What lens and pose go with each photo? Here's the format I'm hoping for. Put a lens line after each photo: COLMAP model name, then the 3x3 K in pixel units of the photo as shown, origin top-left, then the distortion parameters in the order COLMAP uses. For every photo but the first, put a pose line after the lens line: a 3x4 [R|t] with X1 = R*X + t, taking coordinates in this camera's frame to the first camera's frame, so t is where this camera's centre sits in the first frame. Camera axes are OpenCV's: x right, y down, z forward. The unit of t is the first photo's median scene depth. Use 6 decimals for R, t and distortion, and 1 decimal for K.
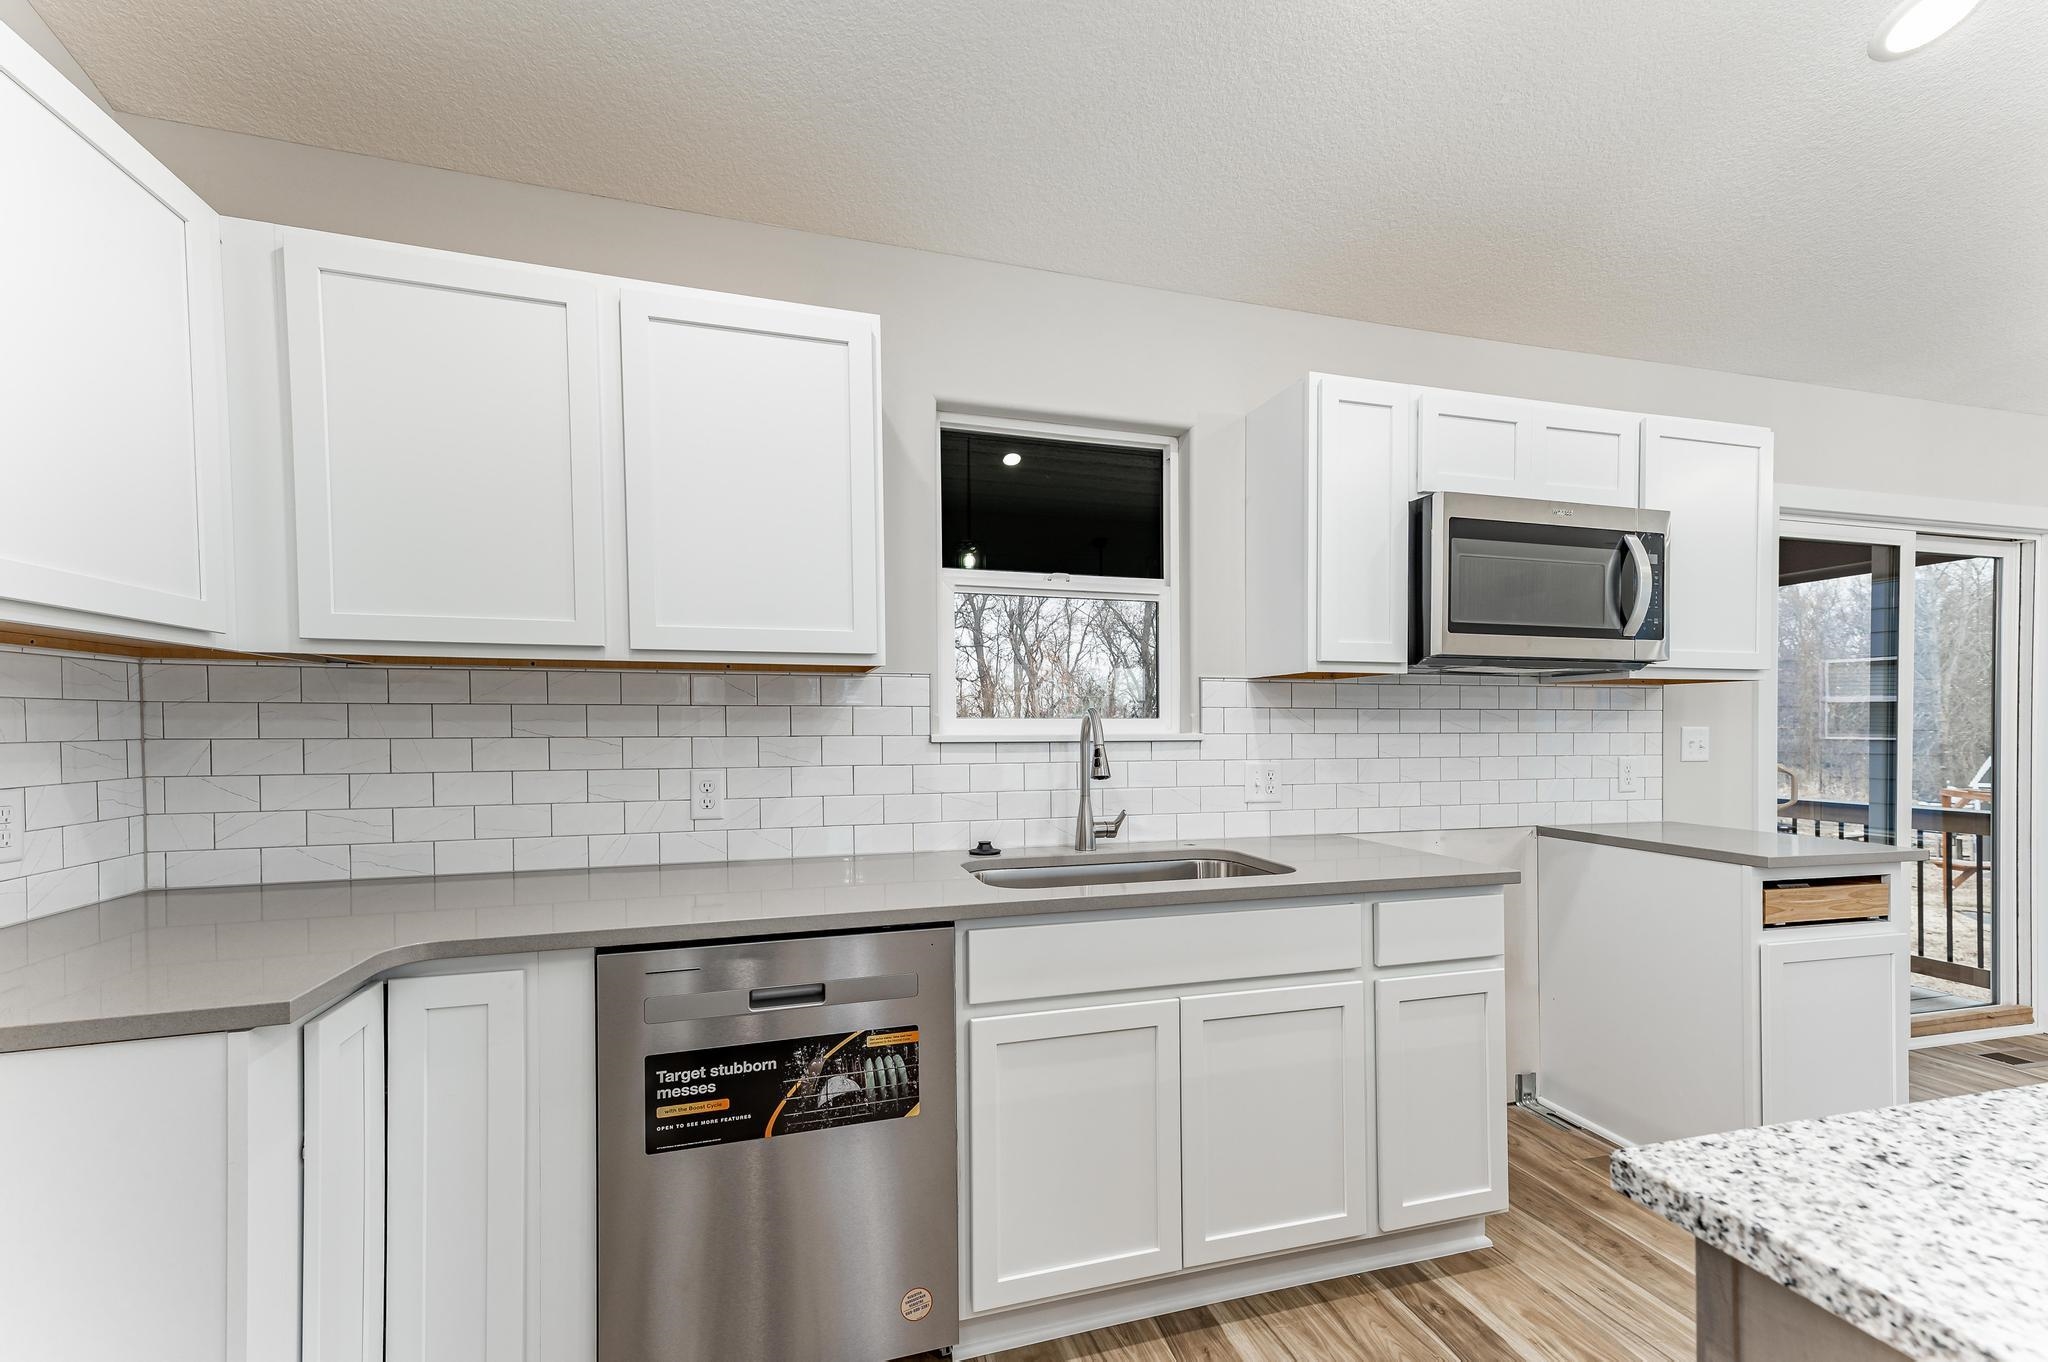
lens RADIAL K [[862.6, 0, 1067.0], [0, 862.6, 737.0], [0, 0, 1]] dist [0.032688, 0.000135]
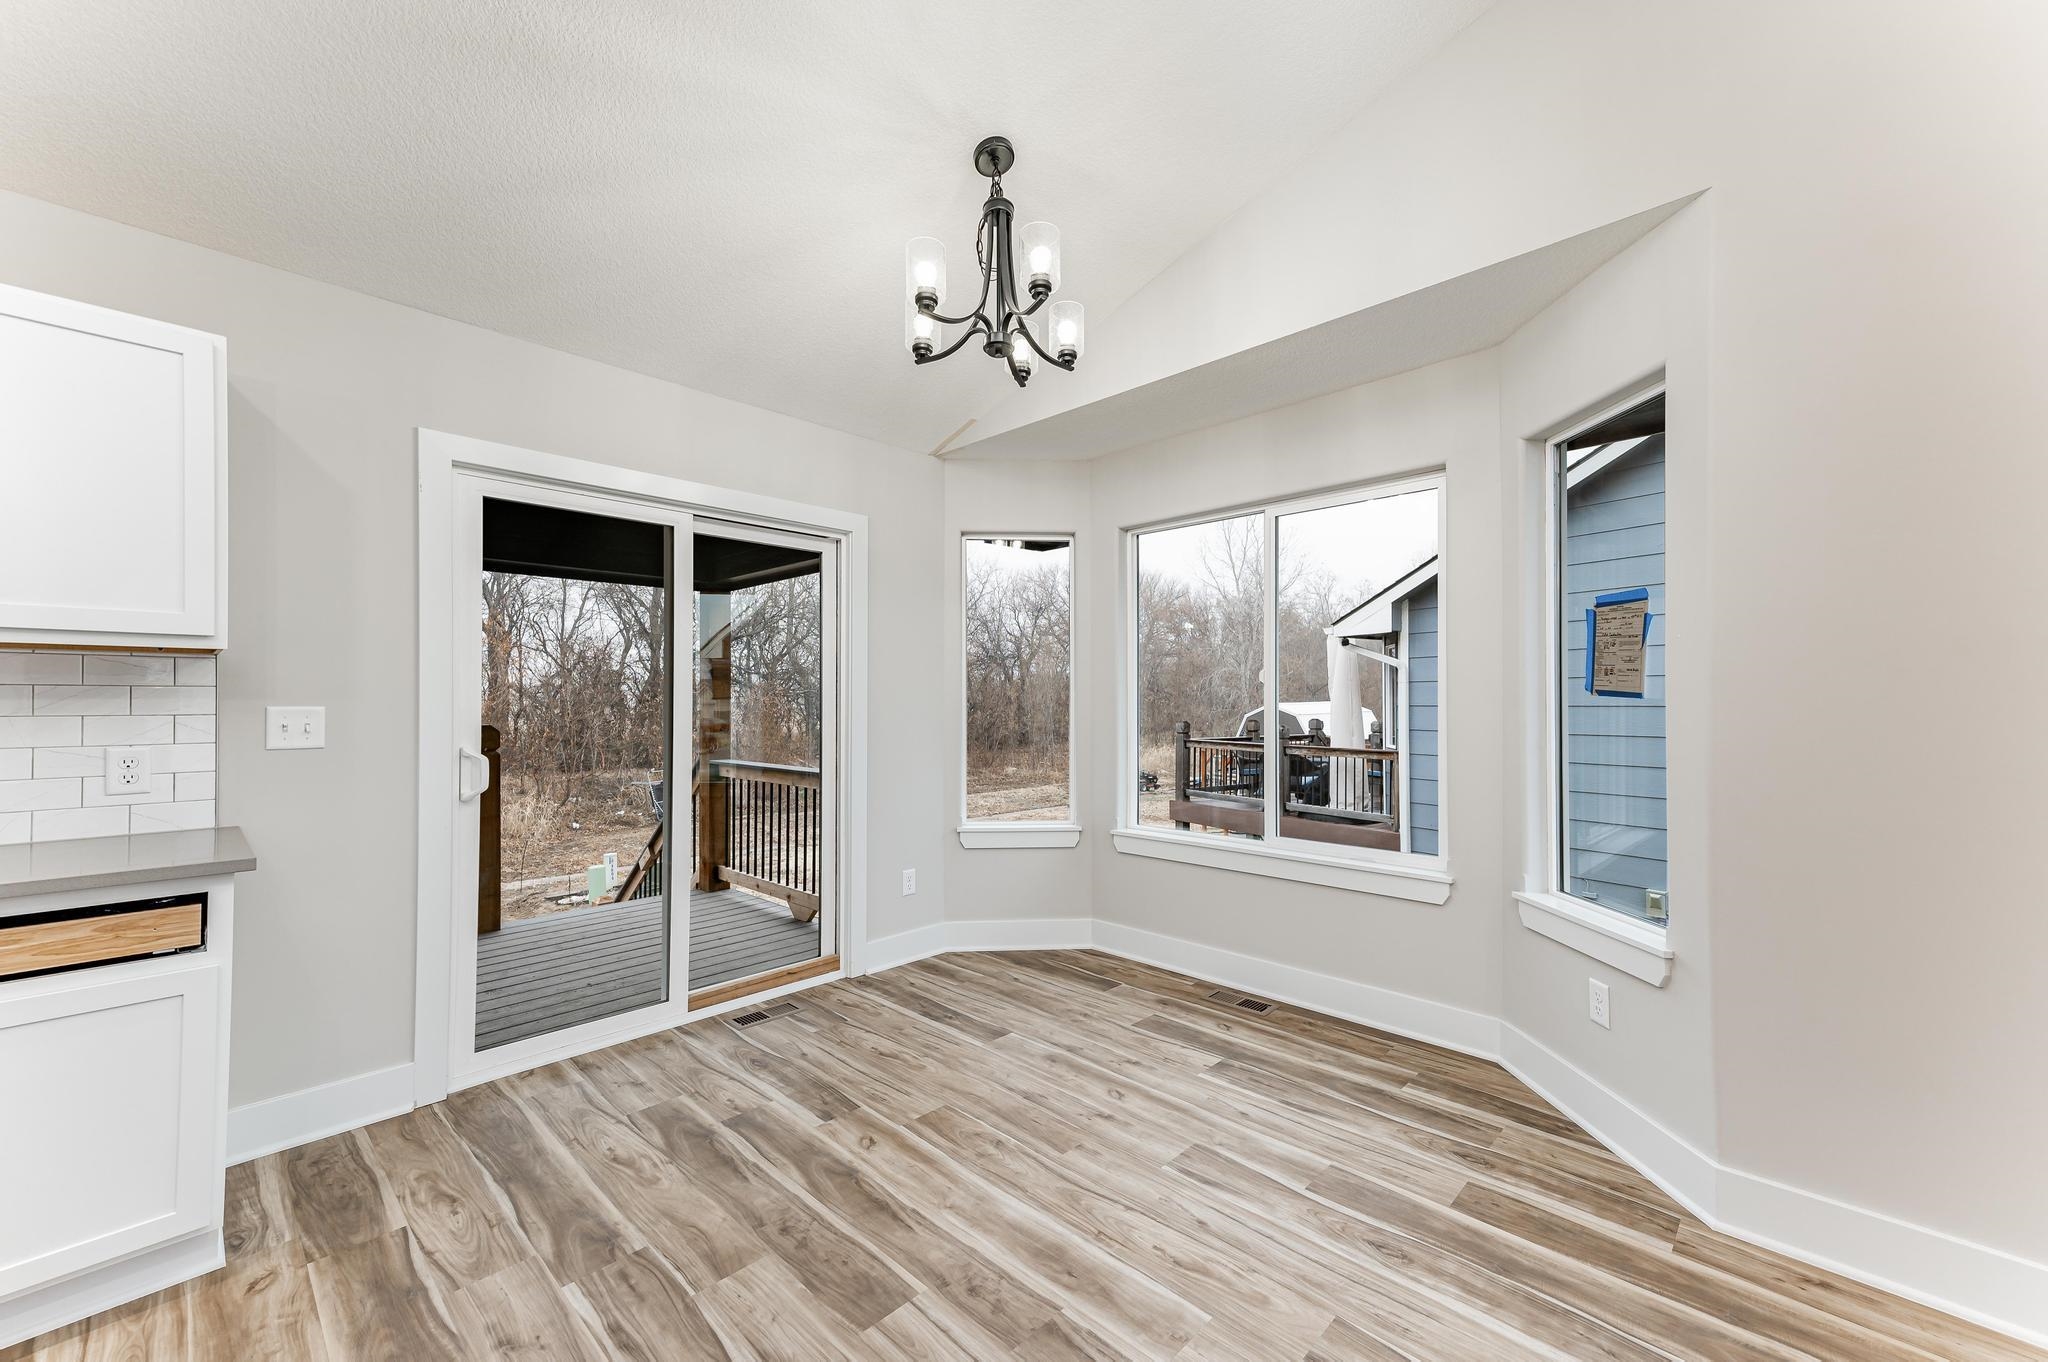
lens RADIAL K [[825.1, 0, 1042.7], [0, 825.1, 694.5], [0, 0, 1]] dist [0.027372, 0.000031]
pose [[0.869433, 0.002940, 0.494042, 1.600830], [0.006499, 0.999828, -0.017388, -0.007722], [-0.494008, 0.018328, 0.869264, -0.055796]]
